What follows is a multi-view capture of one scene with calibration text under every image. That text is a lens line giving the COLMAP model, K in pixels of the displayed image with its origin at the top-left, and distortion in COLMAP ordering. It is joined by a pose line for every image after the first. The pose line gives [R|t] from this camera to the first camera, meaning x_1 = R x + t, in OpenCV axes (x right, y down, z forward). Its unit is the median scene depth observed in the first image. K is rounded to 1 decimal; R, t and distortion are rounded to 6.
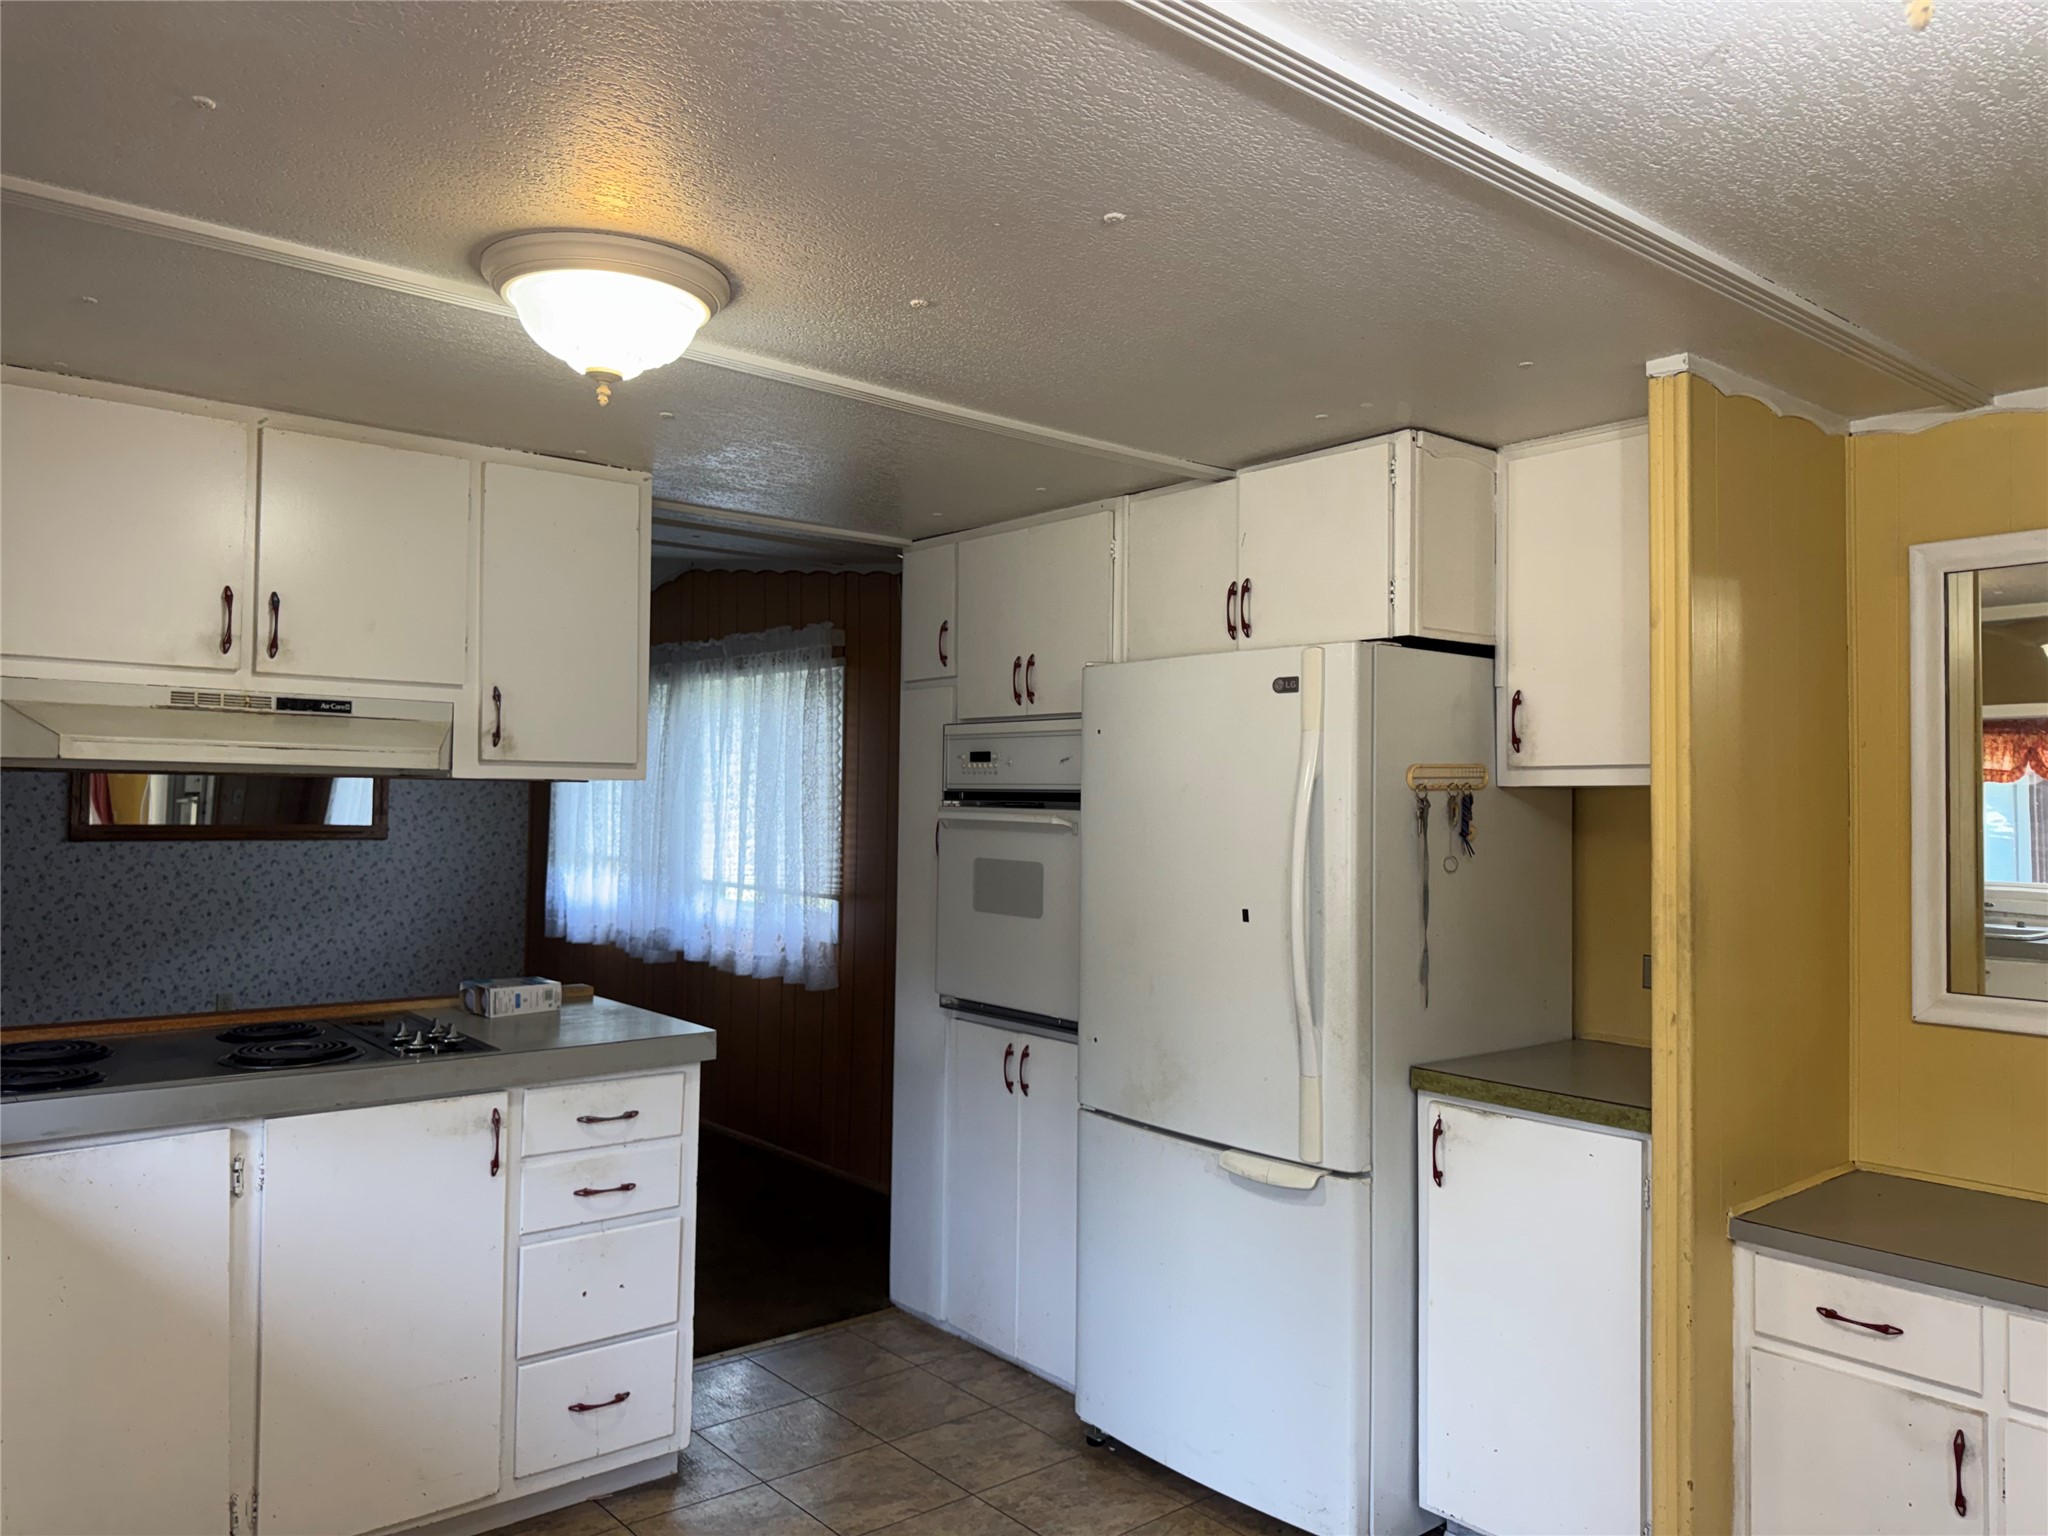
lens RADIAL K [[1433.4, 0, 1021.1], [0, 1433.4, 775.2], [0, 0, 1]] dist [-0.009678, -0.014202]
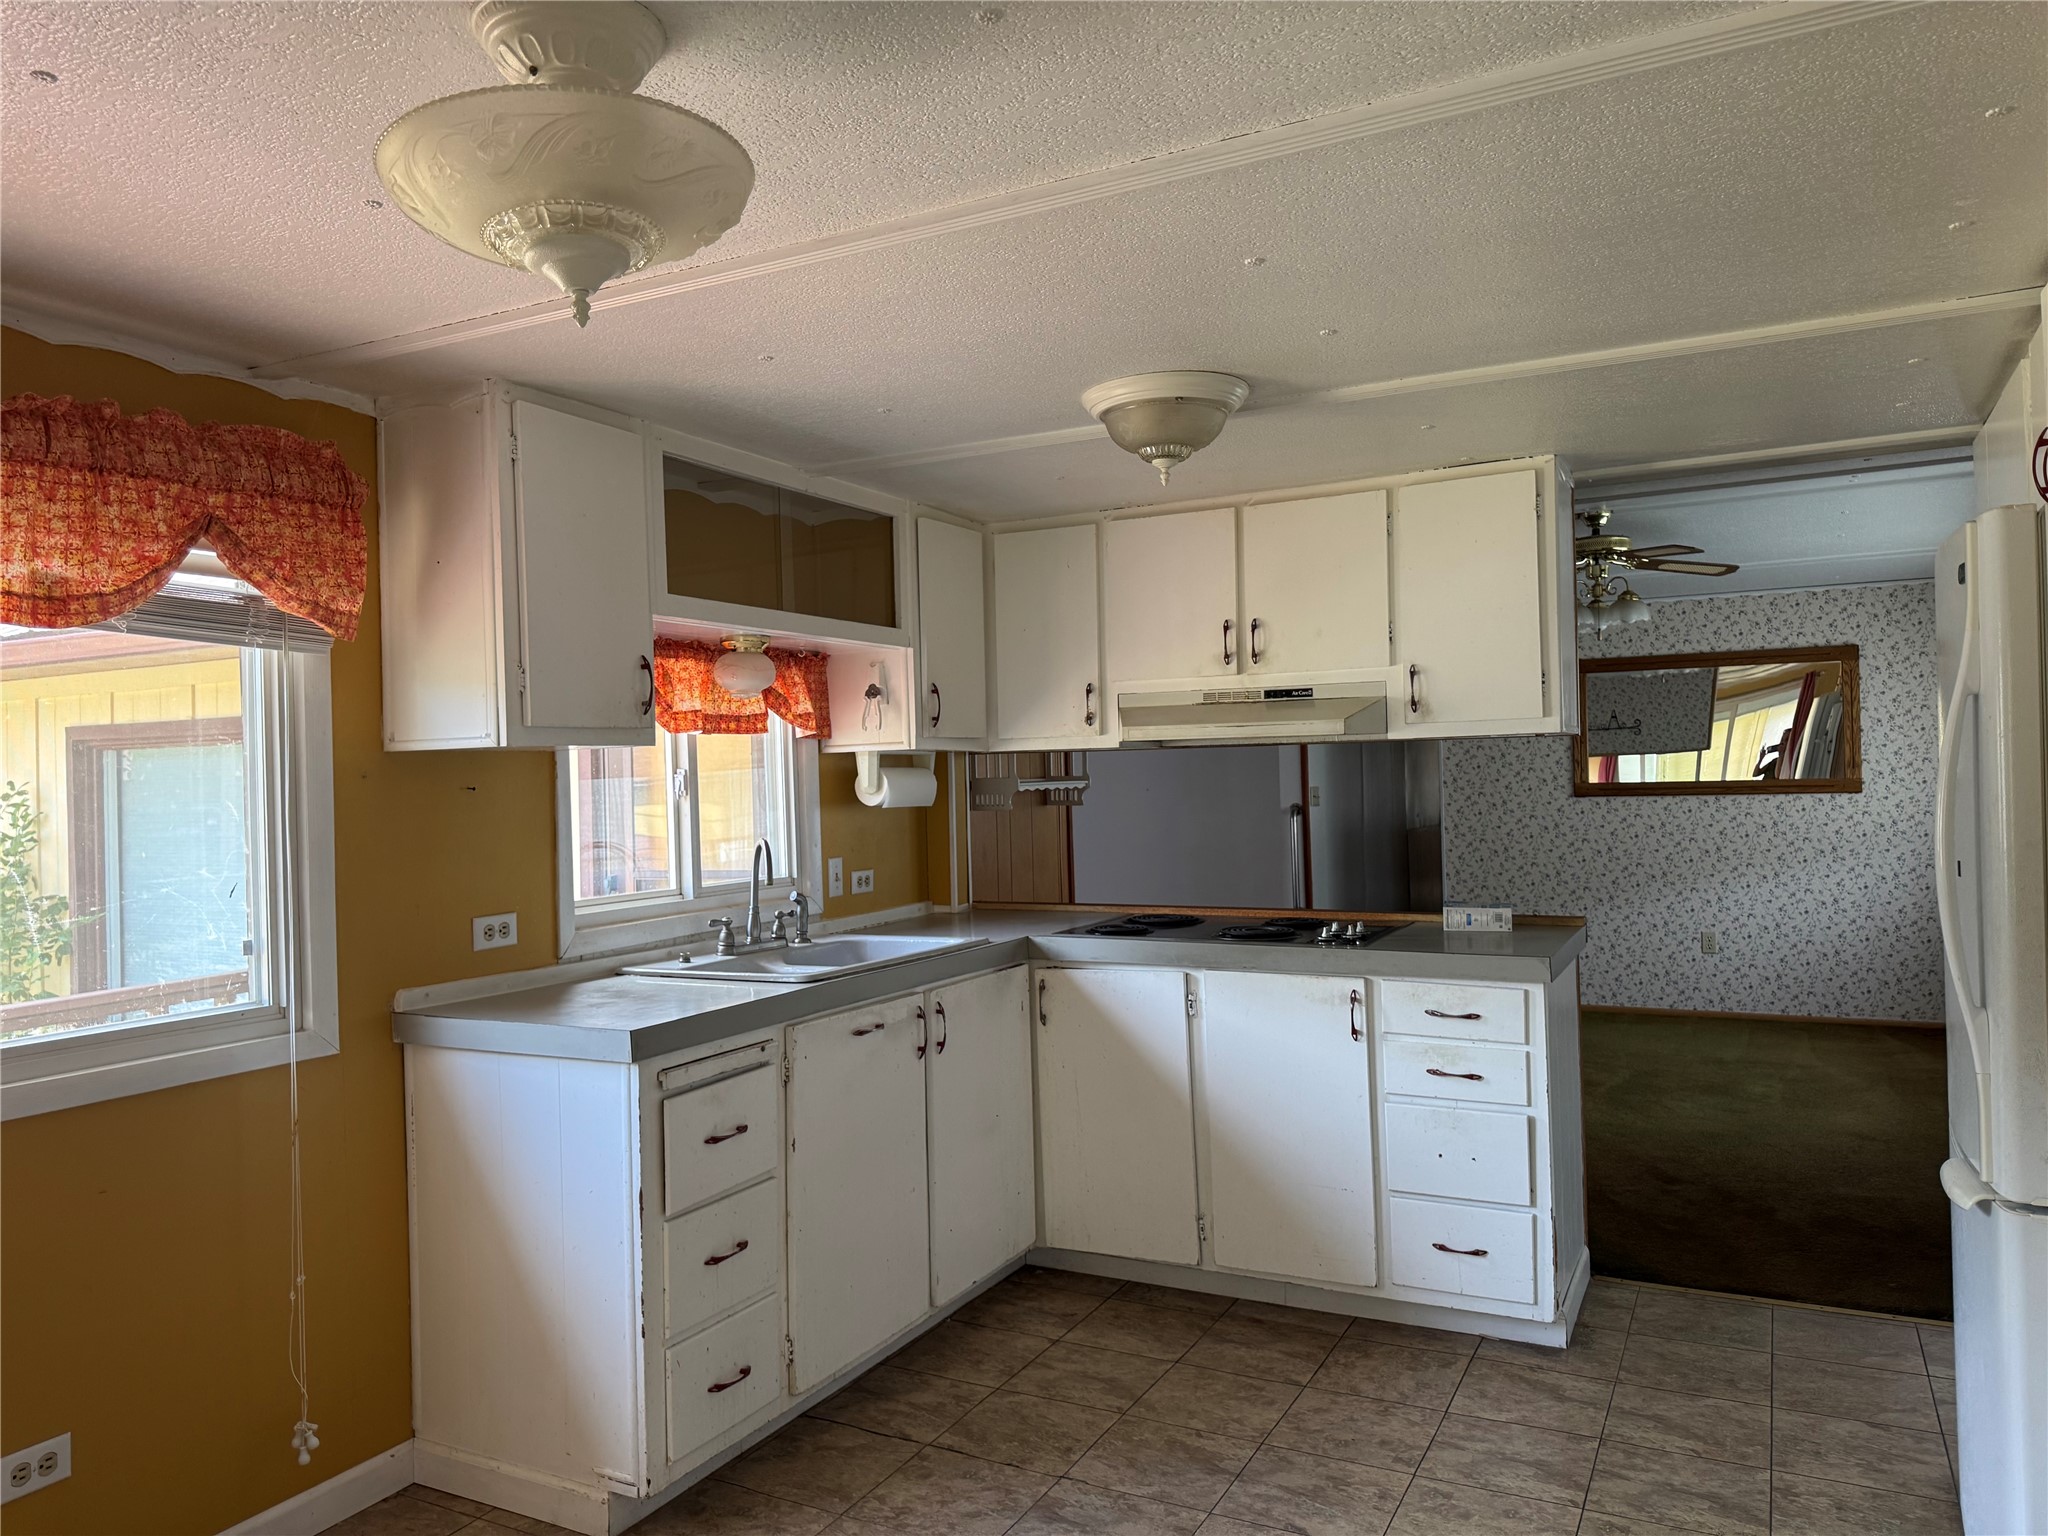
lens RADIAL K [[1433.4, 0, 1018.7], [0, 1433.4, 761.3], [0, 0, 1]] dist [-0.009678, -0.014202]
pose [[0.377600, -0.030623, -0.925462, 0.623858], [0.046909, 0.998802, -0.013910, 0.022398], [0.924780, -0.038160, 0.378584, 0.187625]]
